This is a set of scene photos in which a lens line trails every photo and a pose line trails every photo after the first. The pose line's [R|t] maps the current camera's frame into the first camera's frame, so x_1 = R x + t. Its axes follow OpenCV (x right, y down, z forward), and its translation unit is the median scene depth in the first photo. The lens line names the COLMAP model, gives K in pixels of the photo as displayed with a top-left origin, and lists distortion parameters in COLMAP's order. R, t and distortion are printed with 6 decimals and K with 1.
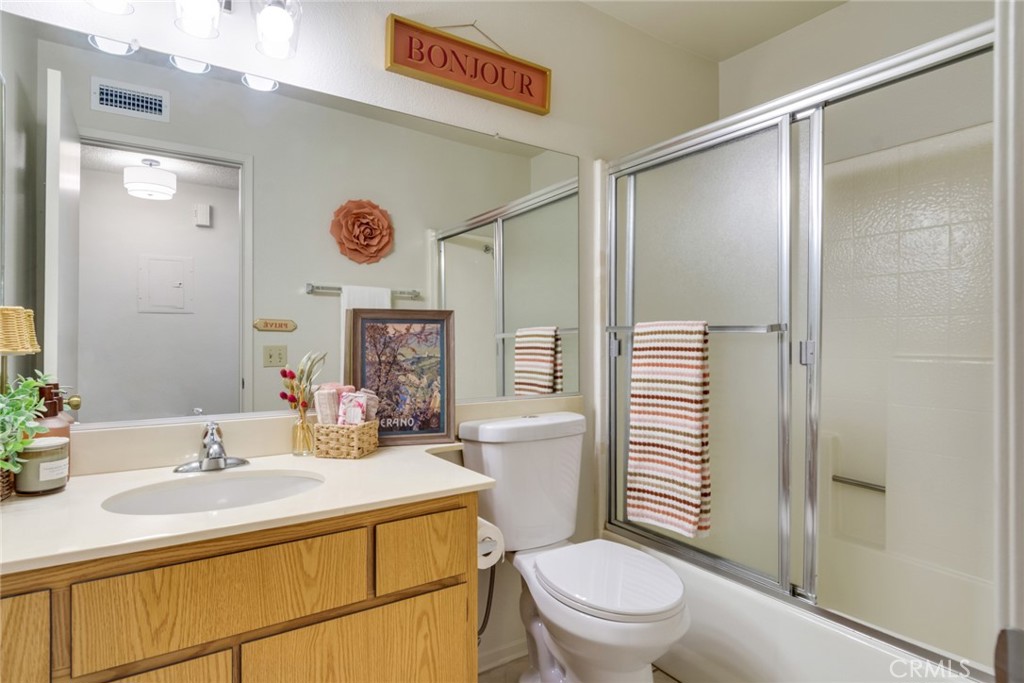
lens RADIAL K [[534.5, 0, 511.7], [0, 534.5, 341.6], [0, 0, 1]] dist [-0.007061, -0.004210]
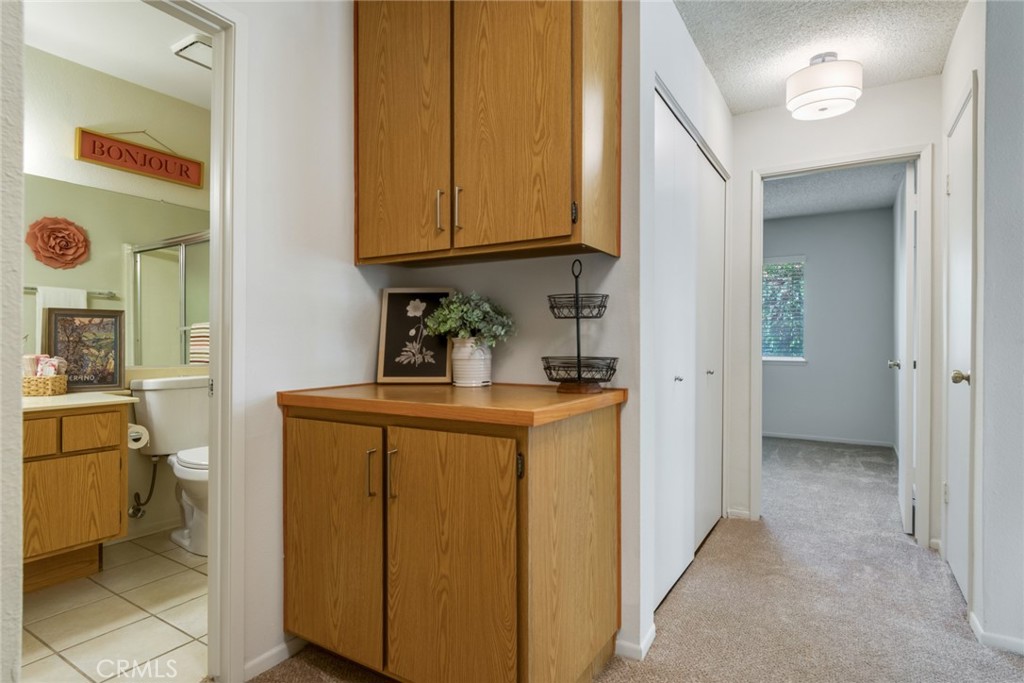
lens RADIAL K [[534.5, 0, 512.4], [0, 534.5, 343.1], [0, 0, 1]] dist [-0.007061, -0.004210]
pose [[0.908717, 0.003319, 0.417399, 0.299850], [-0.003436, 0.999994, -0.000472, 0.039694], [-0.417398, -0.001006, 0.908723, -1.010947]]
